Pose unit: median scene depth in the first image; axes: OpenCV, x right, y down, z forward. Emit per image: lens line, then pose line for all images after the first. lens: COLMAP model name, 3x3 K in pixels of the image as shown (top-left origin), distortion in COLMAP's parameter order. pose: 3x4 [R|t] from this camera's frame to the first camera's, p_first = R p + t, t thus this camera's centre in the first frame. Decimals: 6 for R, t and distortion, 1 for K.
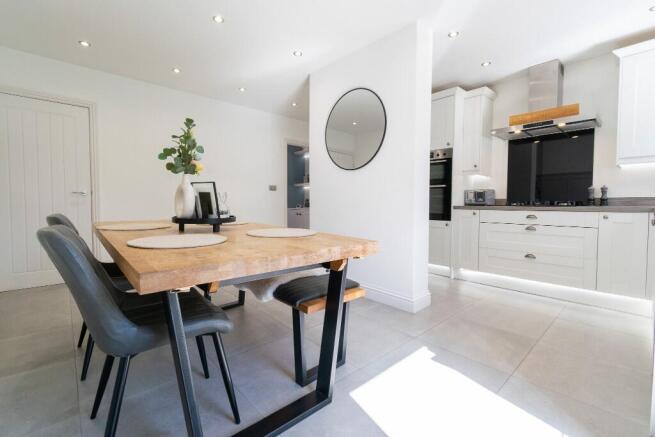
lens RADIAL K [[289.0, 0, 327.8], [0, 289.0, 214.5], [0, 0, 1]] dist [0.001417, -0.000378]
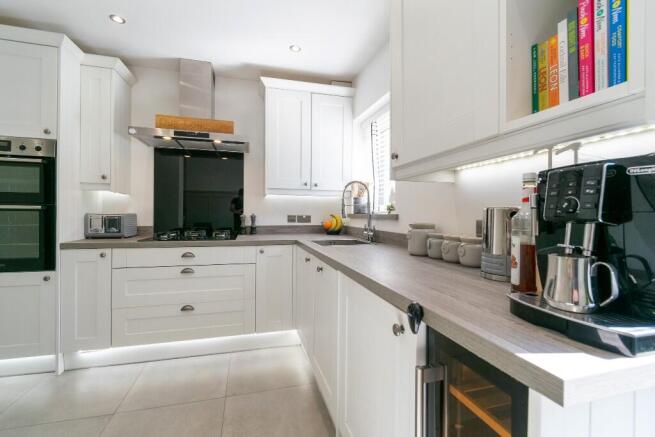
lens RADIAL K [[289.0, 0, 327.8], [0, 289.0, 214.5], [0, 0, 1]] dist [0.001417, -0.000378]
pose [[0.446085, -0.002777, 0.894986, 0.173349], [0.028517, 0.999532, -0.011112, -0.069220], [-0.894536, 0.030480, 0.445955, 0.299816]]
